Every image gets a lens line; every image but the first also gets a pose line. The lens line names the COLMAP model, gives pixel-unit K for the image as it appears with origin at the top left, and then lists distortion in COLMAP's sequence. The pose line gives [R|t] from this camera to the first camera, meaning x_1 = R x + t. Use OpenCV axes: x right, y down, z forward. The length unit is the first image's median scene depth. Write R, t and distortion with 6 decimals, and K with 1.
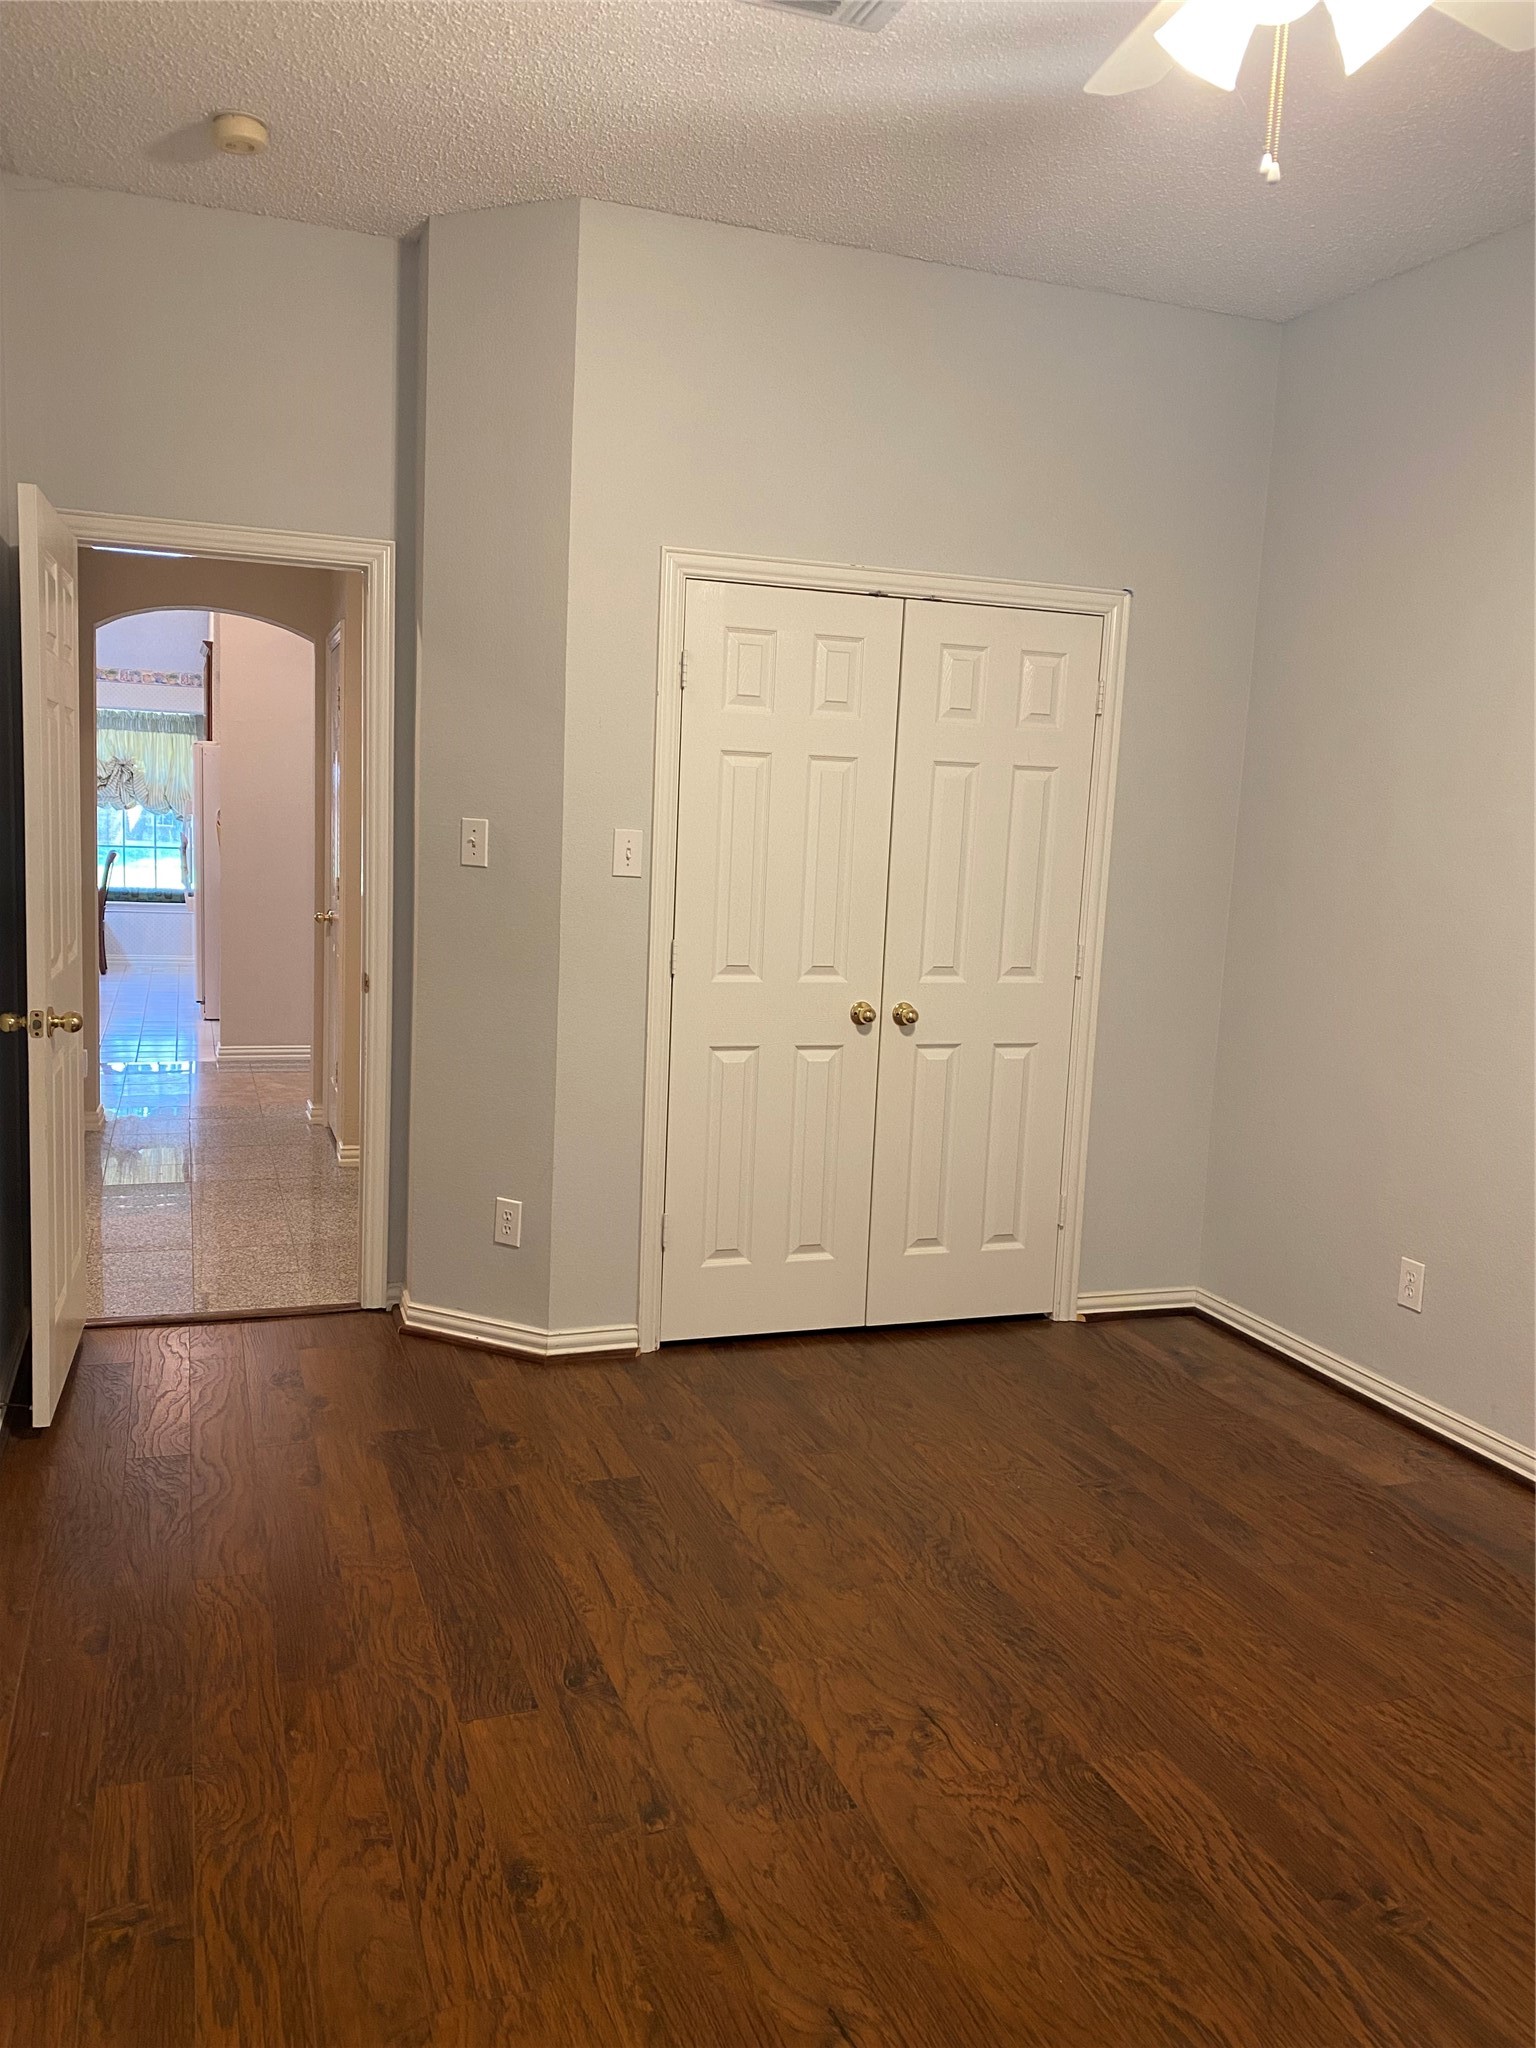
lens RADIAL K [[1538.3, 0, 761.9], [0, 1538.3, 1023.9], [0, 0, 1]] dist [0.039044, -0.042641]
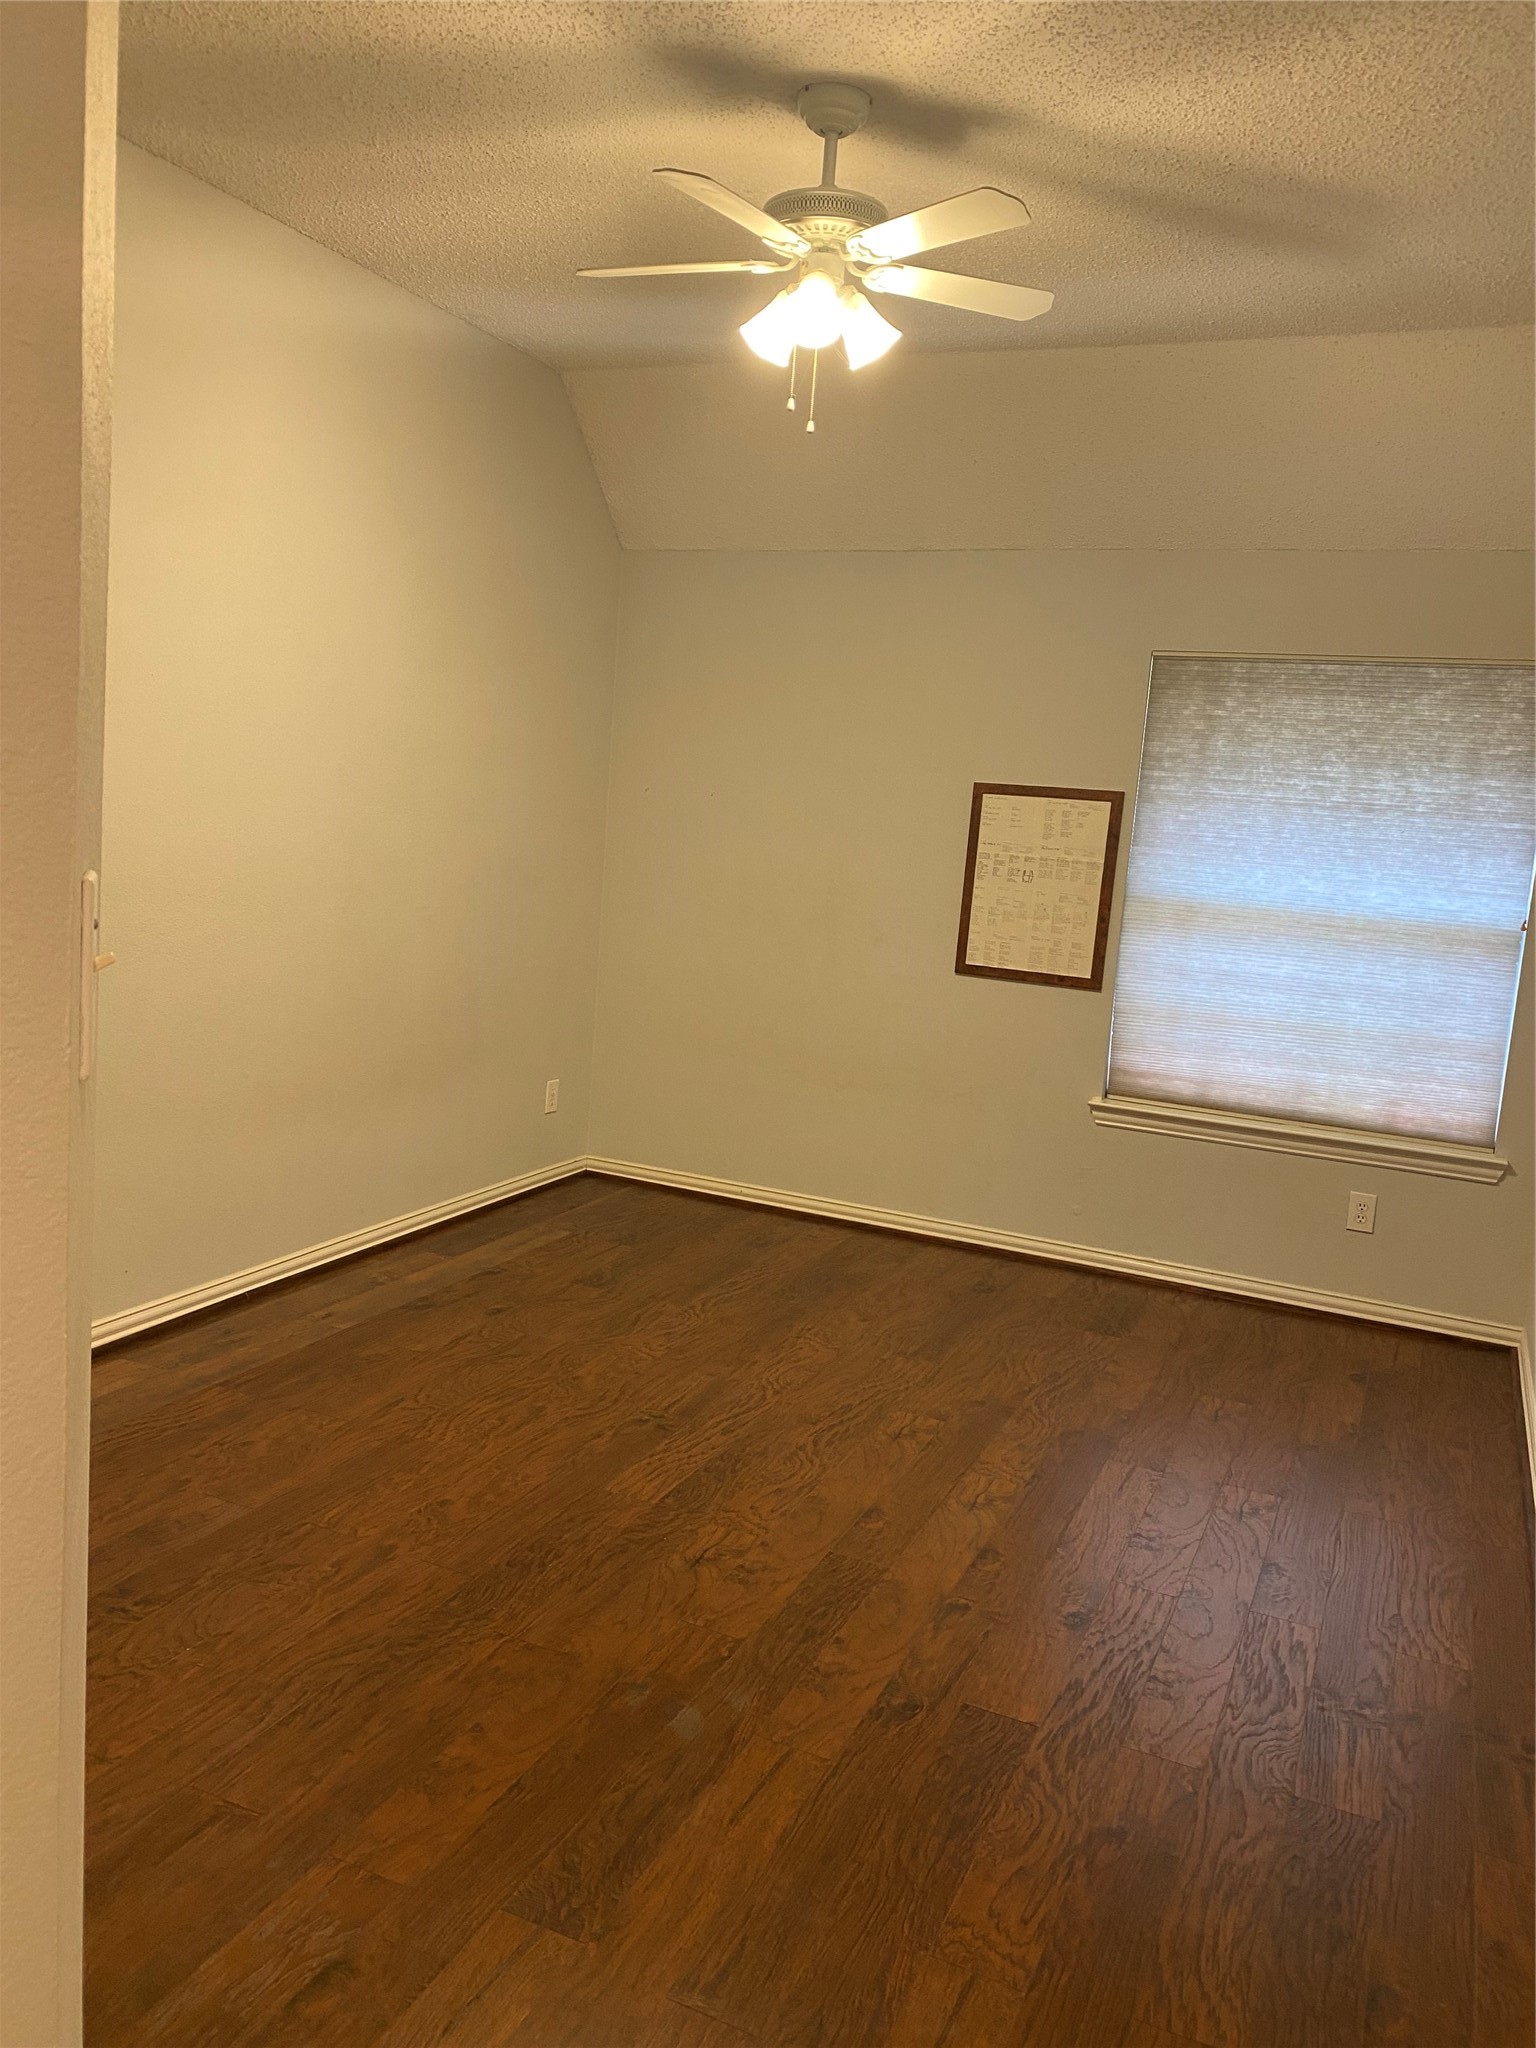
lens RADIAL K [[1558.6, 0, 756.5], [0, 1558.6, 1013.8], [0, 0, 1]] dist [0.070452, -0.110248]
pose [[-0.706129, -0.186632, 0.683045, -0.700547], [-0.010363, 0.967260, 0.253576, -0.279617], [-0.708008, 0.171979, -0.684944, 1.793227]]
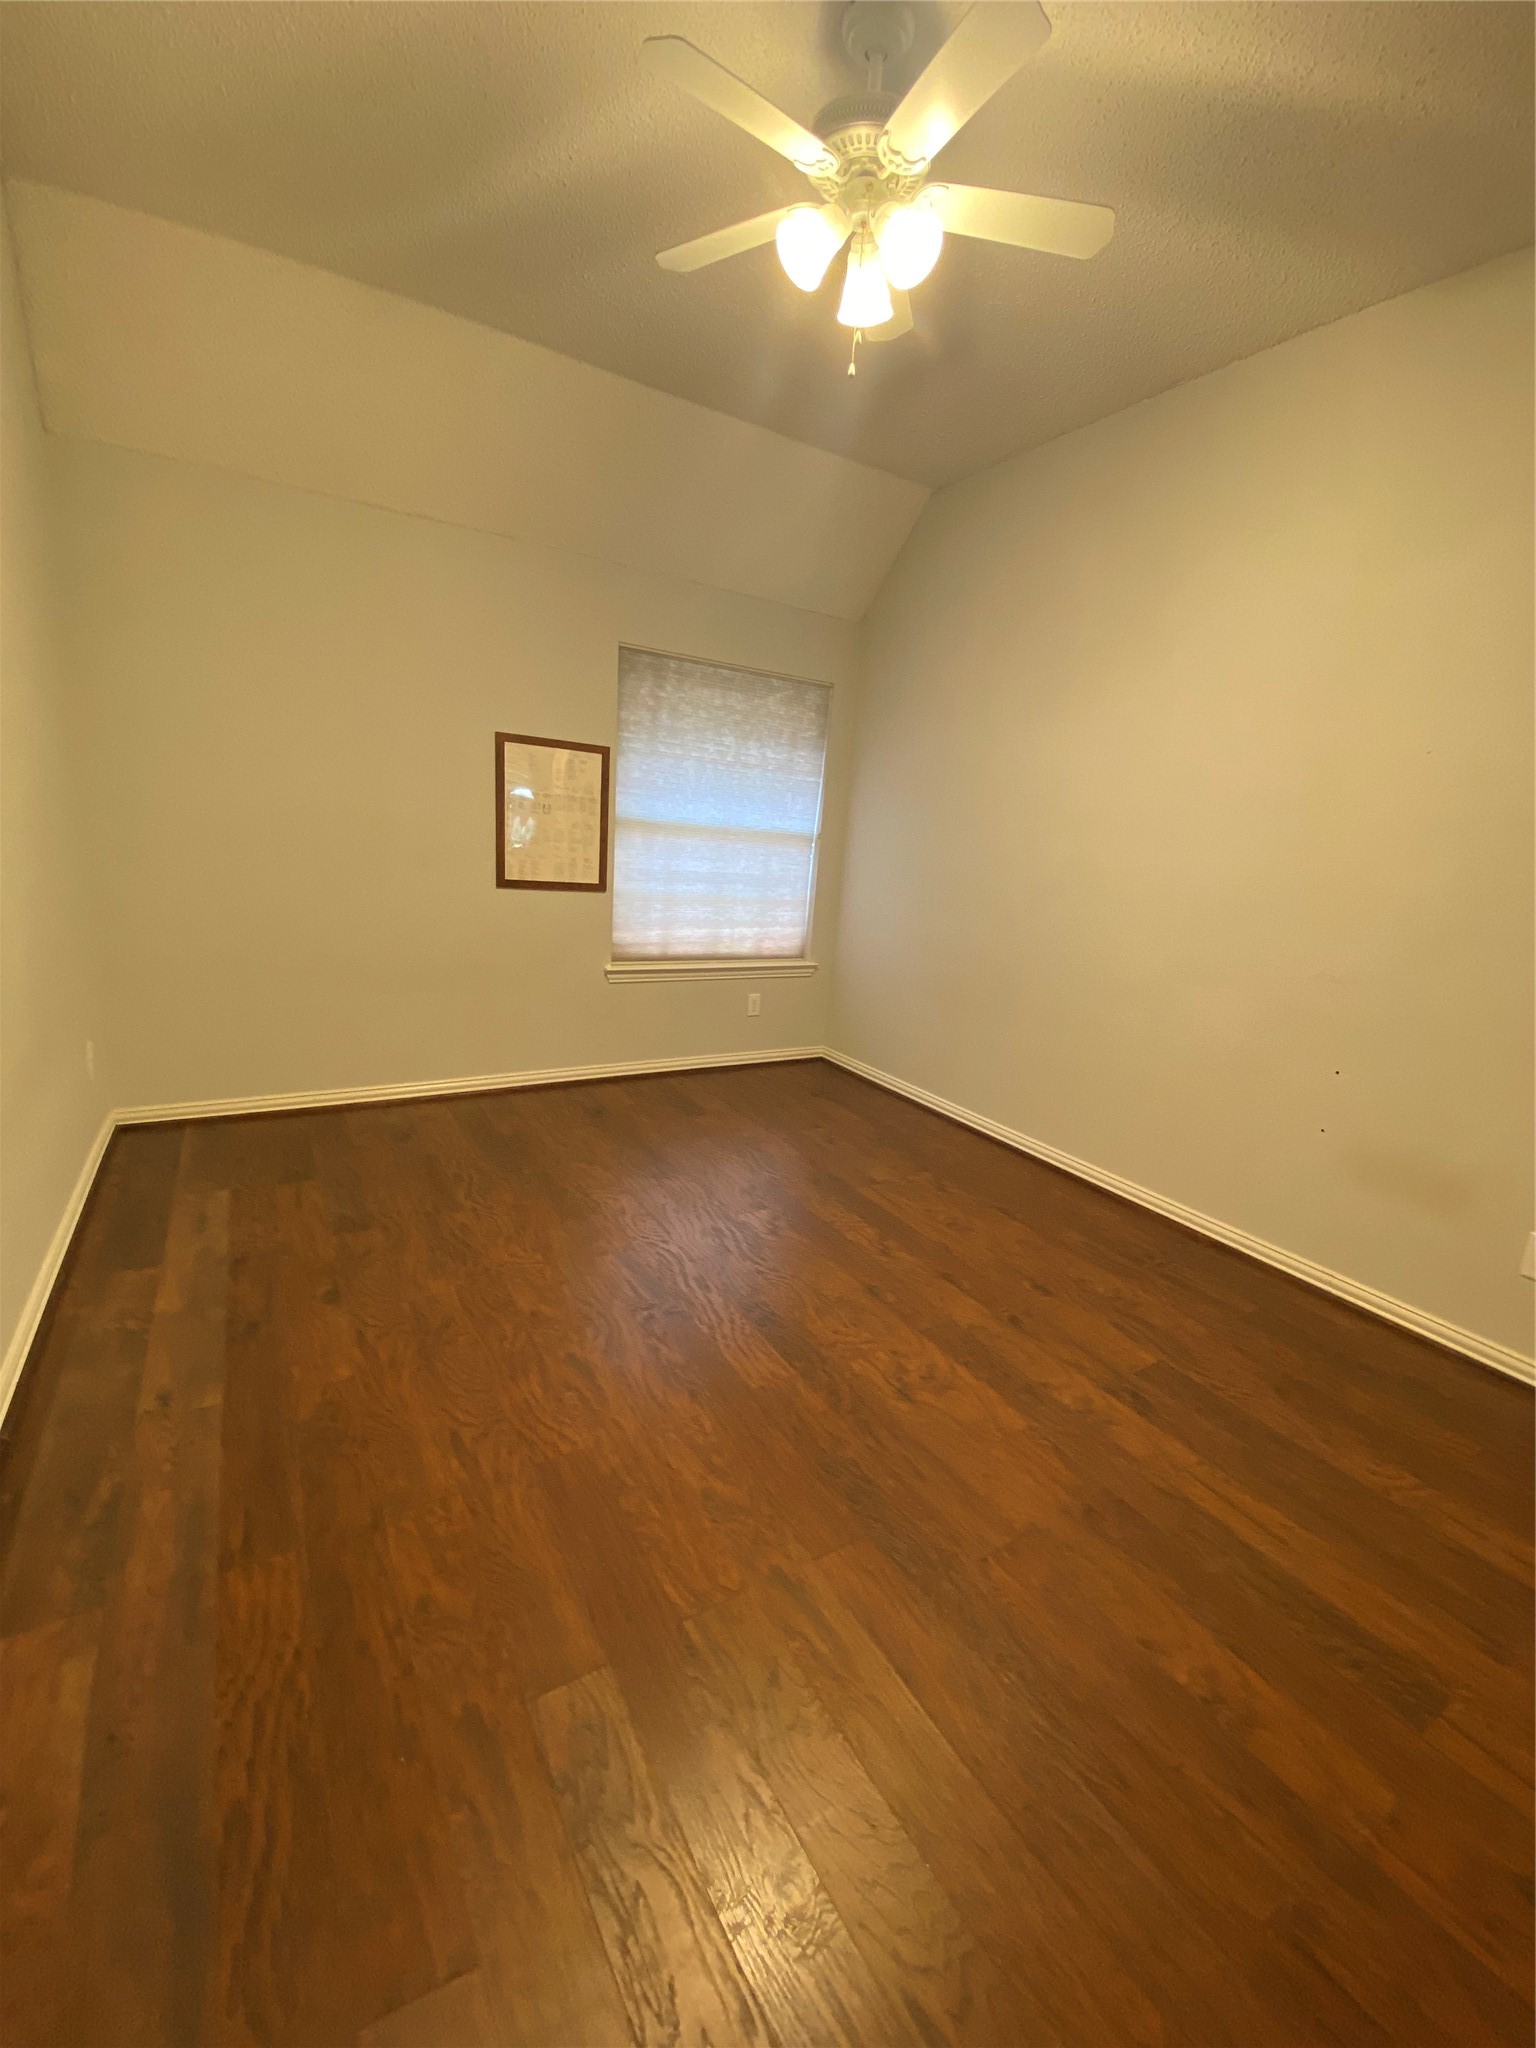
lens RADIAL K [[817.6, 0, 775.4], [0, 817.6, 1029.9], [0, 0, 1]] dist [0.026923, 0.000063]
pose [[-0.972690, -0.065924, -0.222548, 0.439869], [-0.142943, 0.925555, 0.350594, -0.134424], [0.182868, 0.372831, -0.909701, 1.621354]]
